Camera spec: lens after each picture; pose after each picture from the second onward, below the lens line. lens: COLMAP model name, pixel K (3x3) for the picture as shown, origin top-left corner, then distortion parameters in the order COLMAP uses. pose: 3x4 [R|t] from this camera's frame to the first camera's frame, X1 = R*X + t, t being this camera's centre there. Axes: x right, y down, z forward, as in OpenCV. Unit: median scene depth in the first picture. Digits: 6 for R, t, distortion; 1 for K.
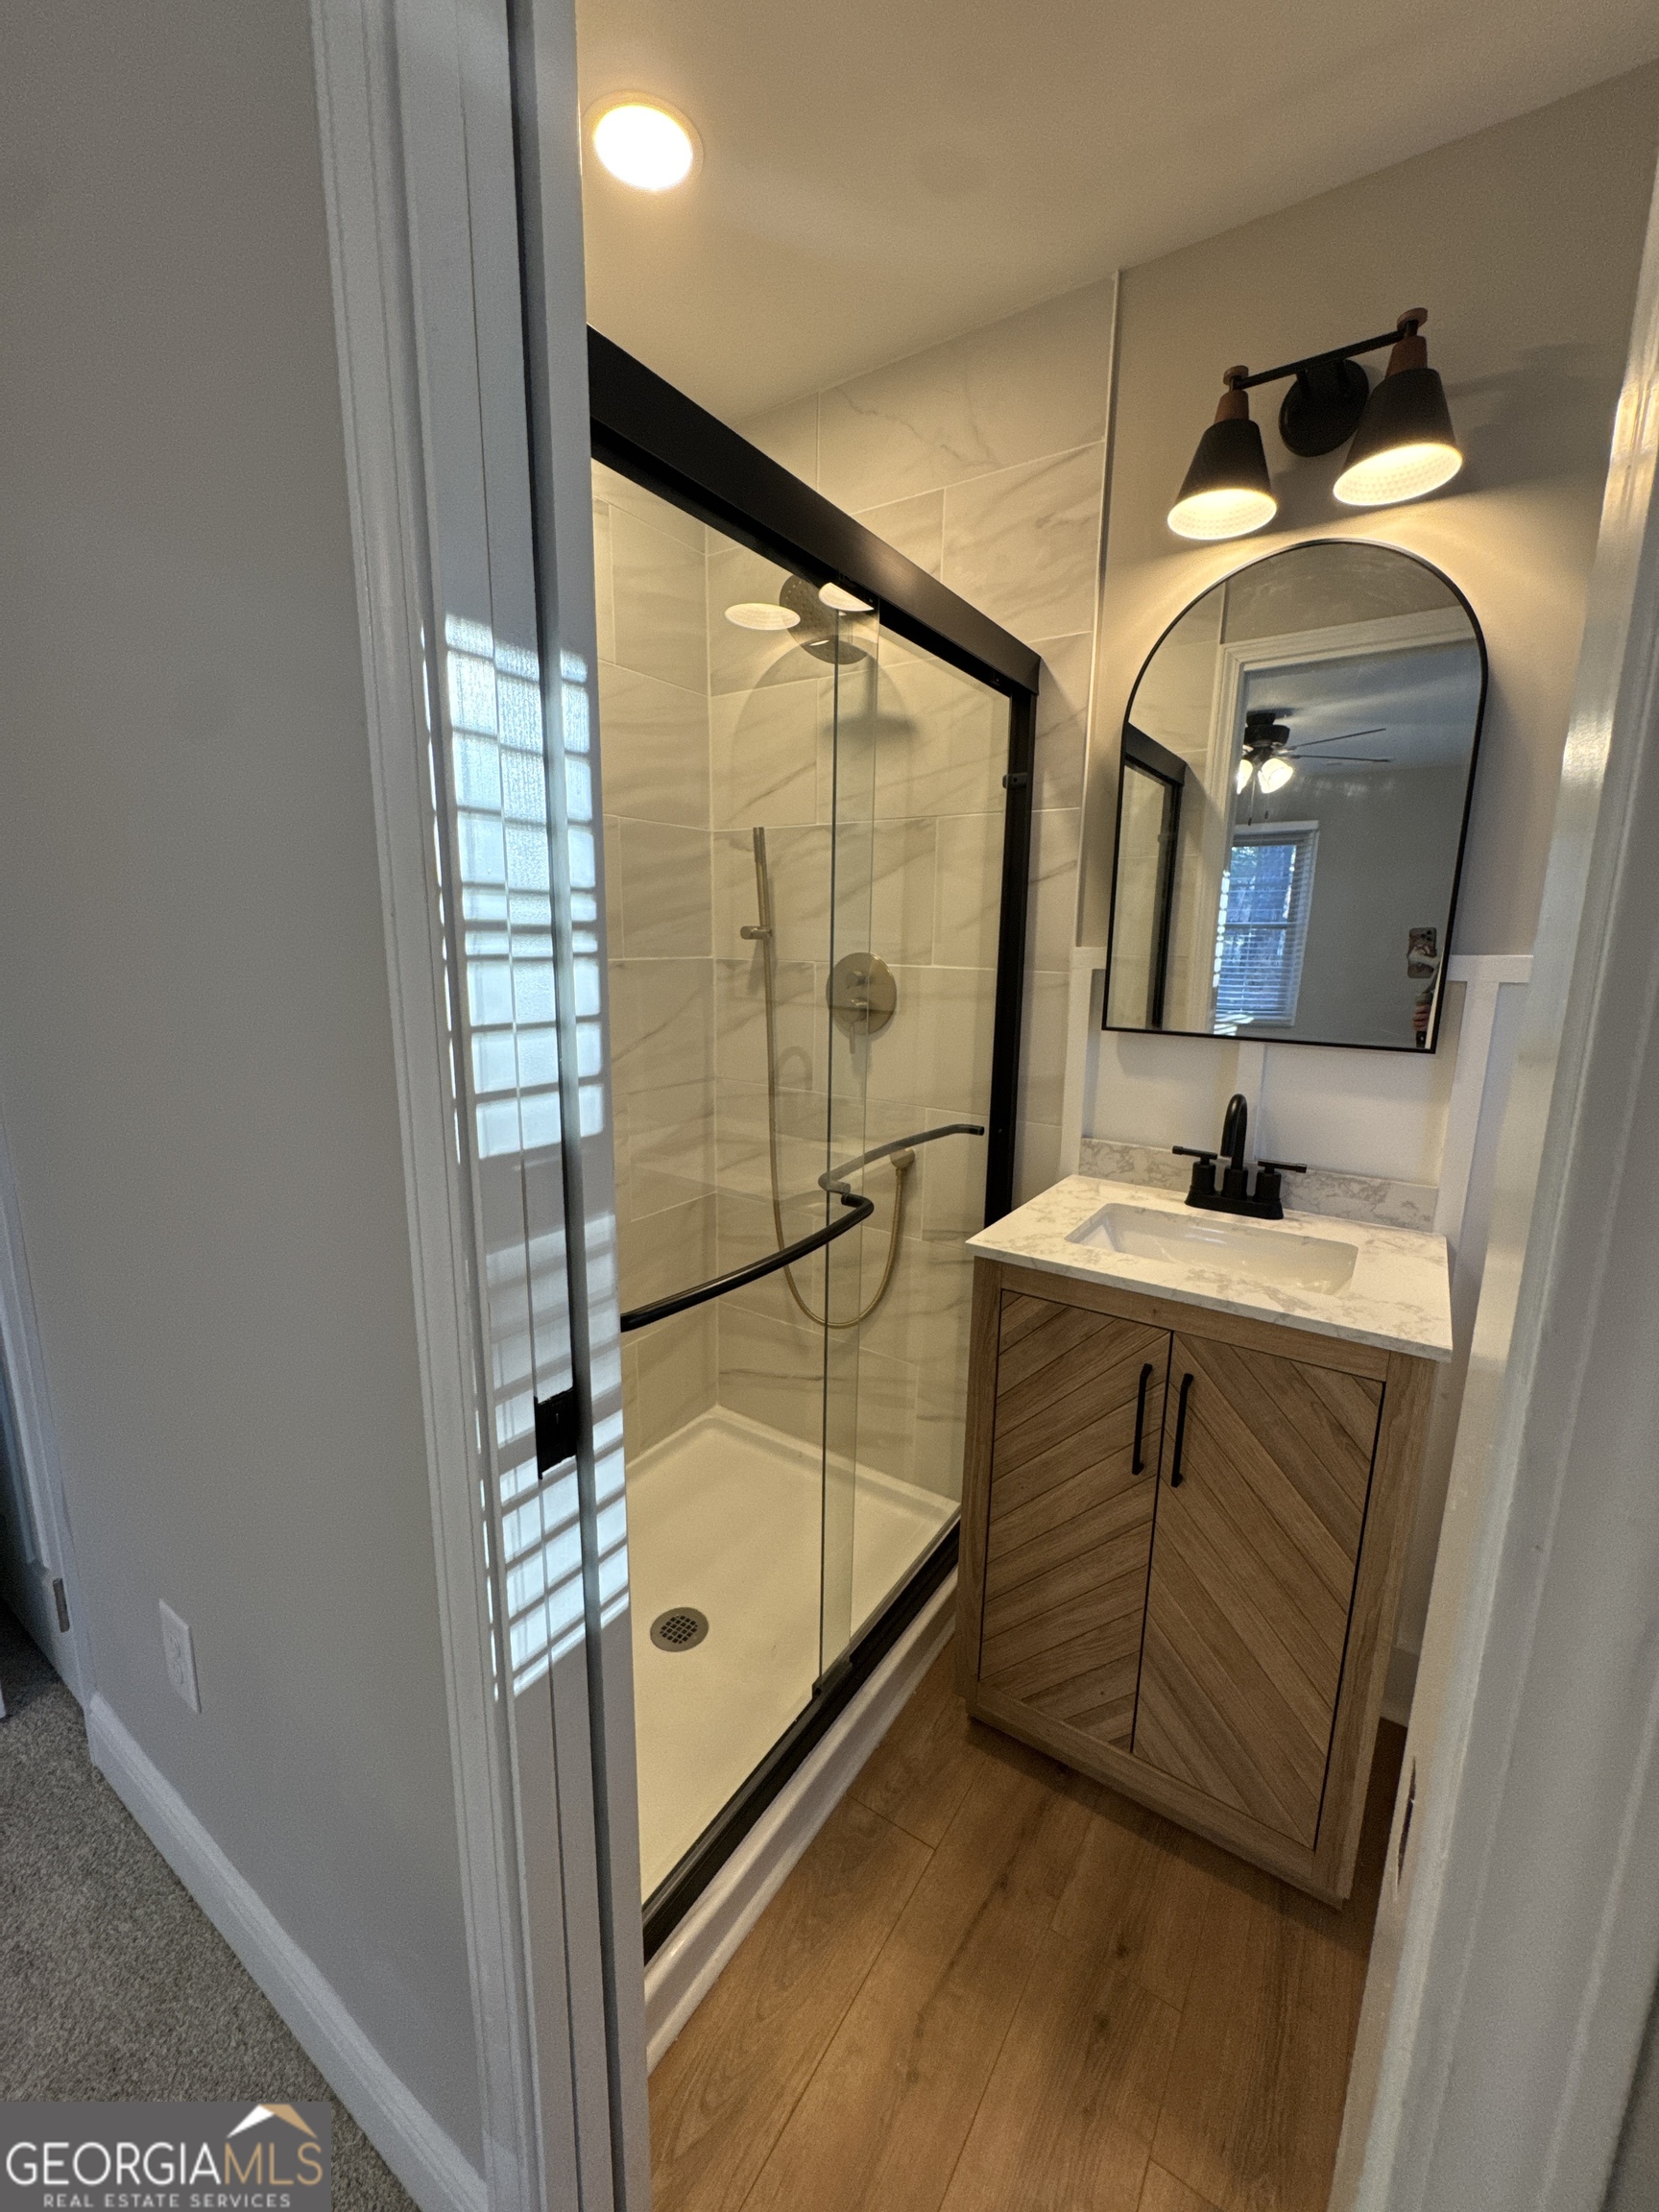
lens RADIAL K [[882.6, 0, 836.6], [0, 882.6, 1106.5], [0, 0, 1]] dist [-0.004466, 0.000942]
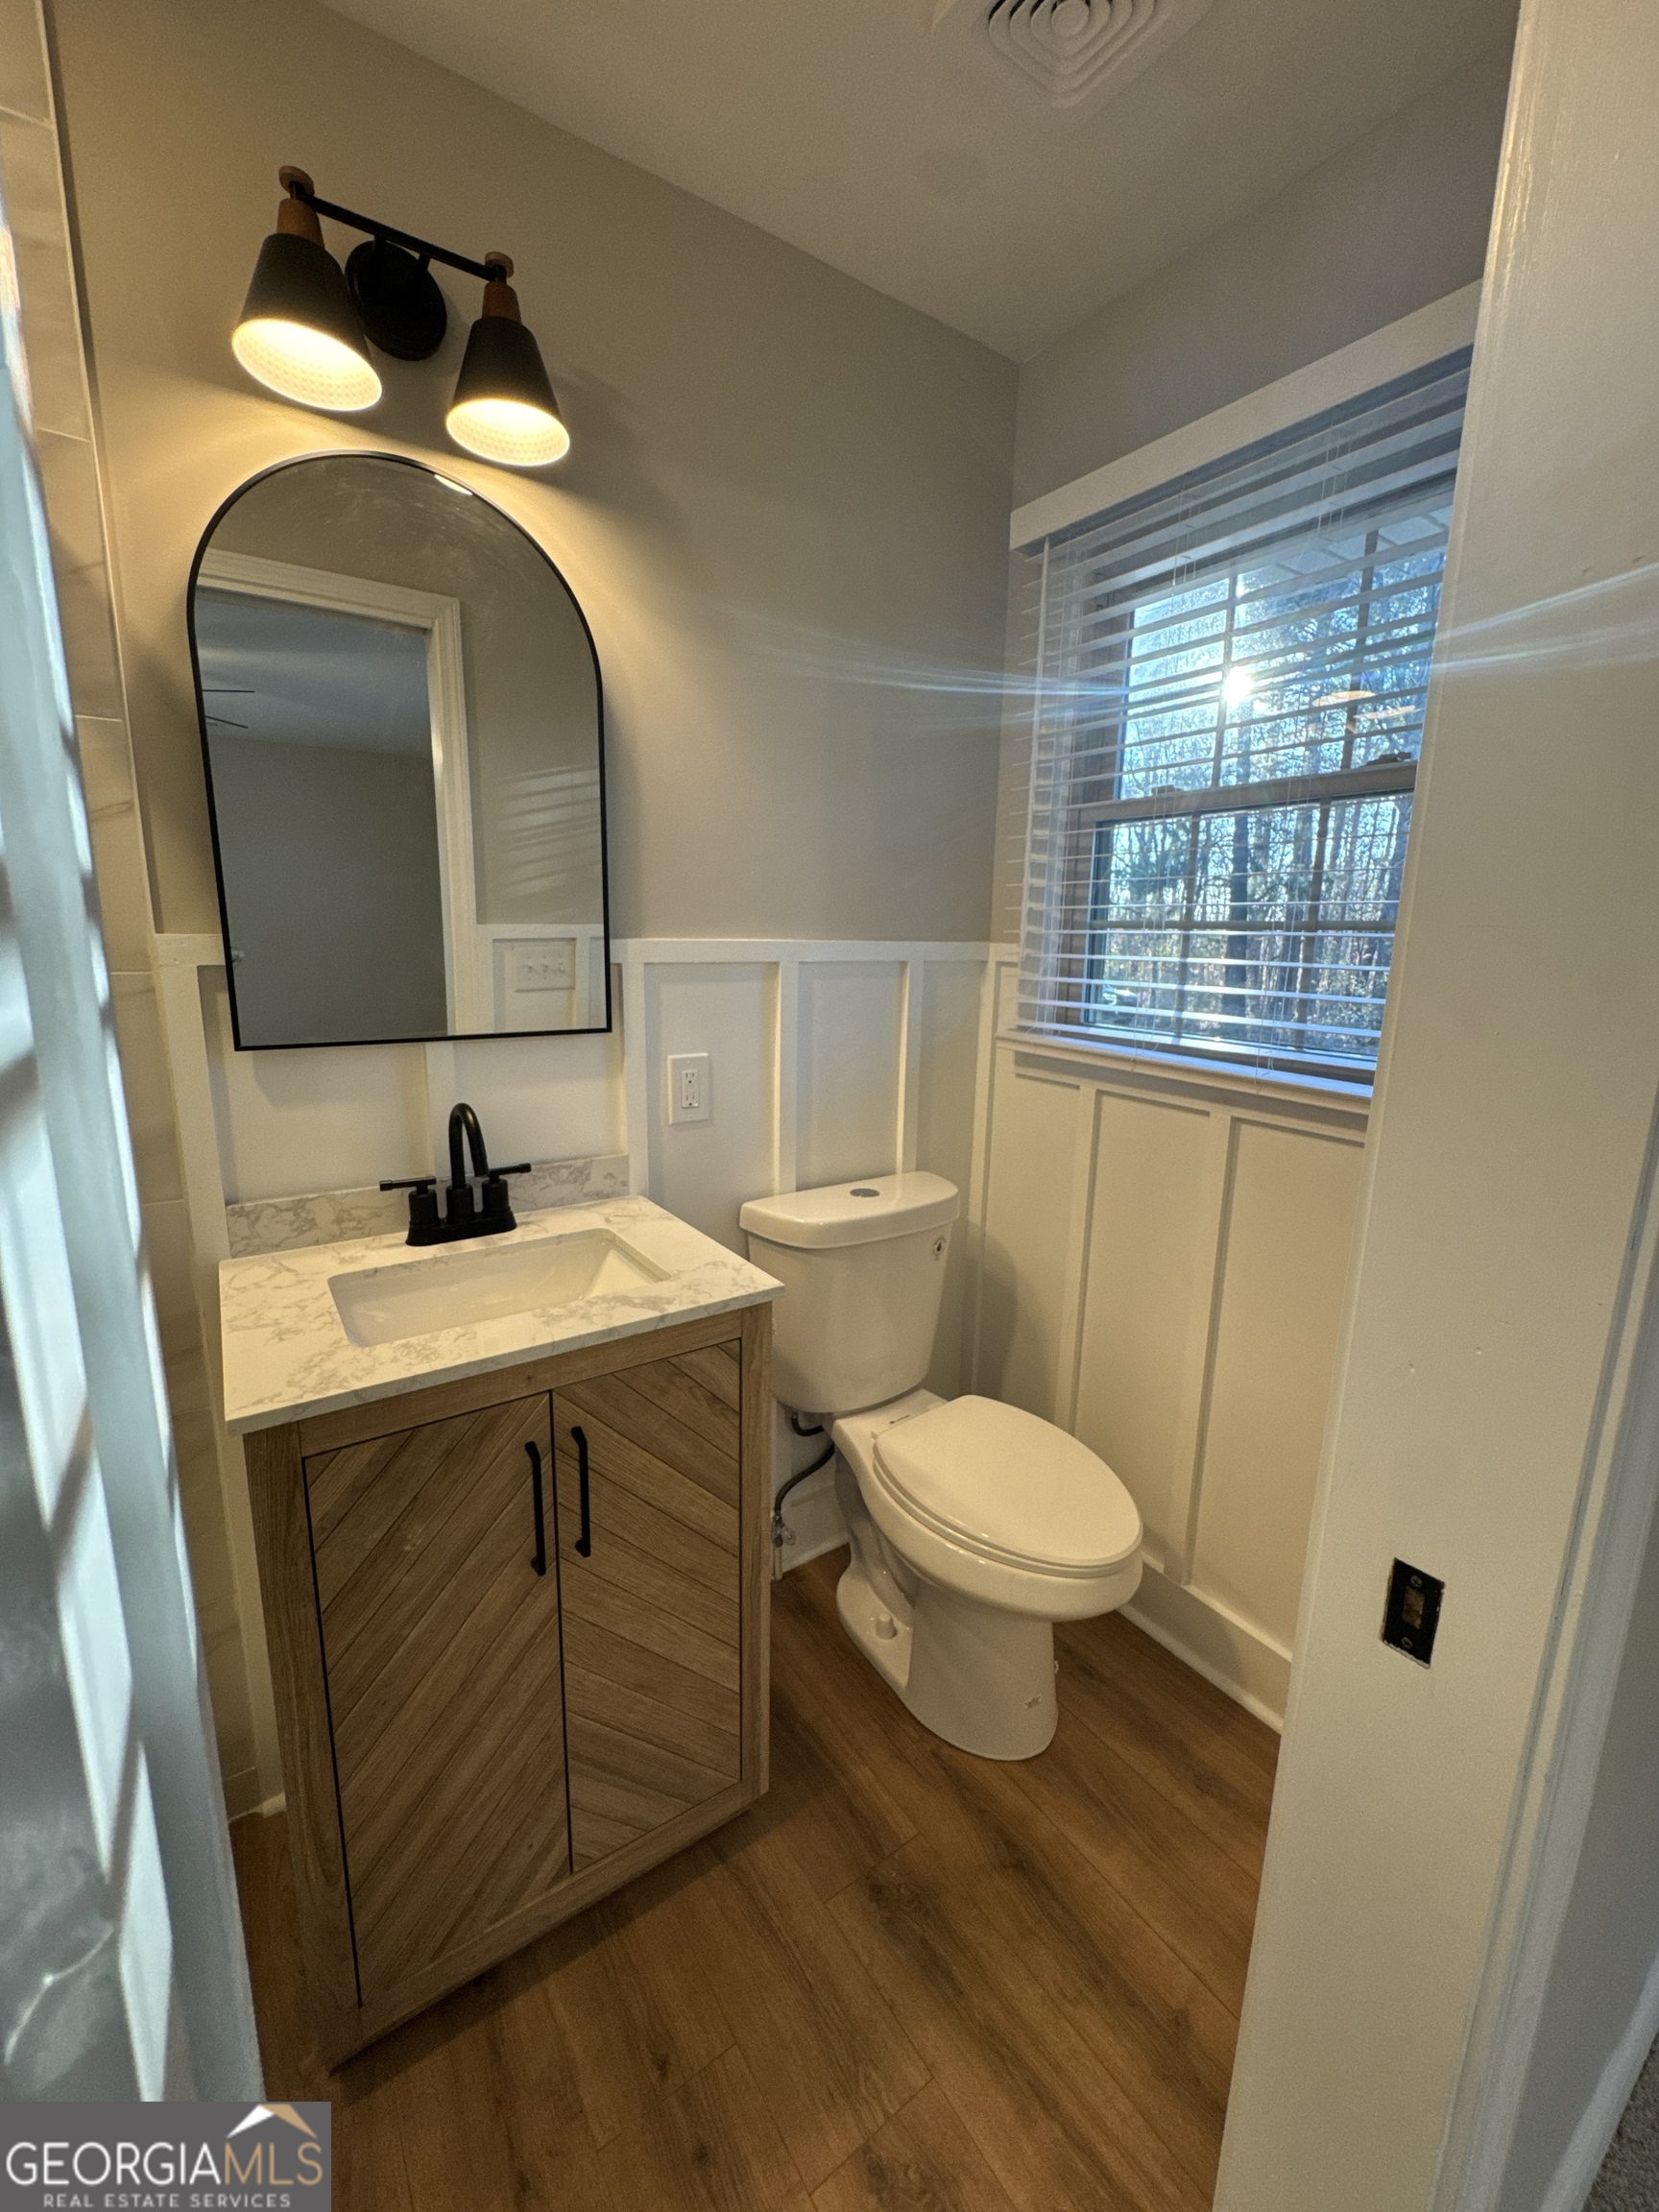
lens RADIAL K [[882.6, 0, 836.6], [0, 882.6, 1106.5], [0, 0, 1]] dist [-0.004466, 0.000942]
pose [[0.362645, -0.186419, 0.913092, -0.209230], [0.162465, 0.977431, 0.135030, -0.070635], [-0.917657, 0.099377, 0.384747, 0.343173]]
